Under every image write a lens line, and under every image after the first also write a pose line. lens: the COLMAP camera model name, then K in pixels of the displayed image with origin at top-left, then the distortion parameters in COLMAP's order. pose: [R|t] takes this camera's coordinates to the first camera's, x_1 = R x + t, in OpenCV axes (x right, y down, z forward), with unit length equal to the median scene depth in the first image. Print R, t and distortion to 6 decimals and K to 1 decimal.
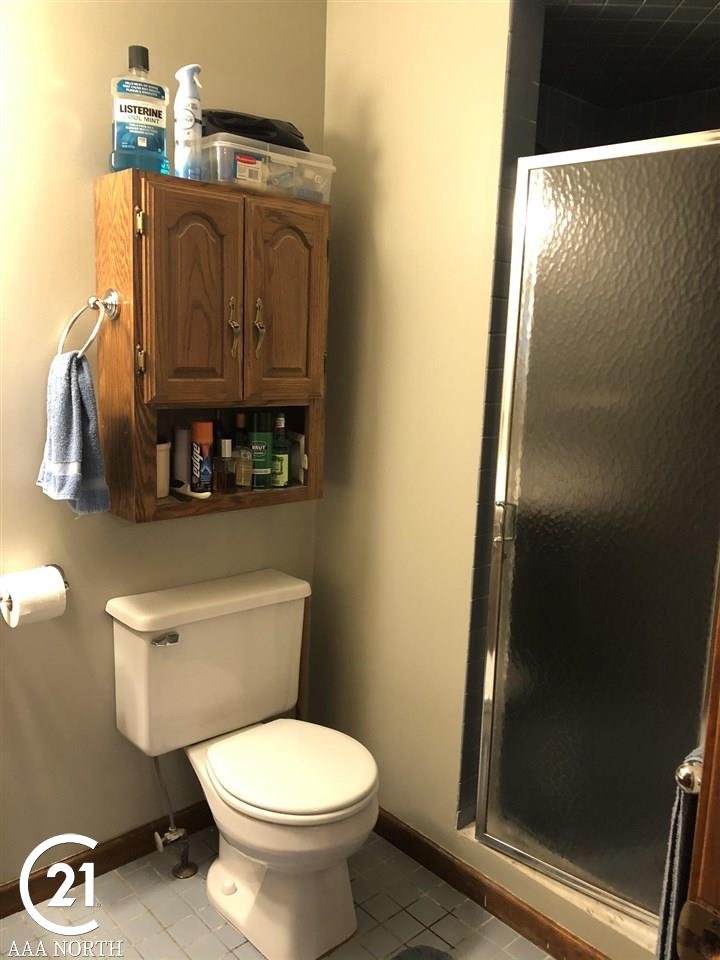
lens RADIAL K [[796.6, 0, 361.4], [0, 796.6, 477.7], [0, 0, 1]] dist [0.018696, -0.006975]
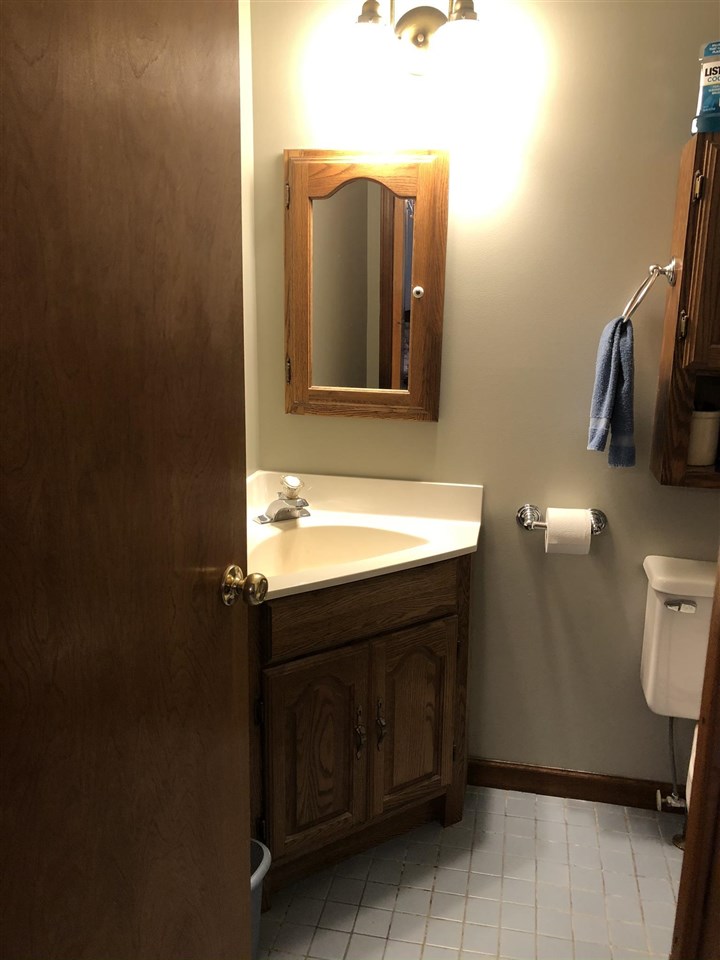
lens RADIAL K [[796.6, 0, 363.4], [0, 796.6, 481.7], [0, 0, 1]] dist [0.018696, -0.006975]
pose [[0.575487, 0.164624, -0.801070, 0.325147], [-0.136590, 0.985119, 0.104320, -0.001824], [0.806324, 0.049384, 0.589410, 0.081429]]
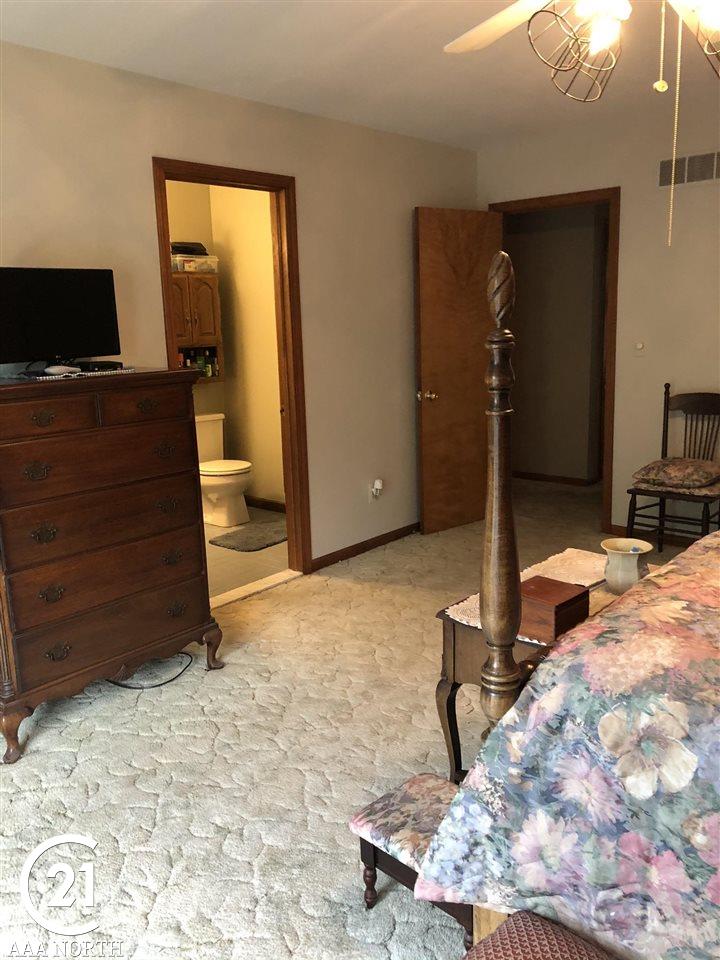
lens RADIAL K [[796.6, 0, 361.2], [0, 796.6, 478.6], [0, 0, 1]] dist [0.018696, -0.006975]
pose [[0.992755, -0.085463, 0.084458, 0.173819], [0.082030, 0.995688, 0.043325, 0.319258], [-0.087796, -0.036083, 0.995485, -1.997062]]
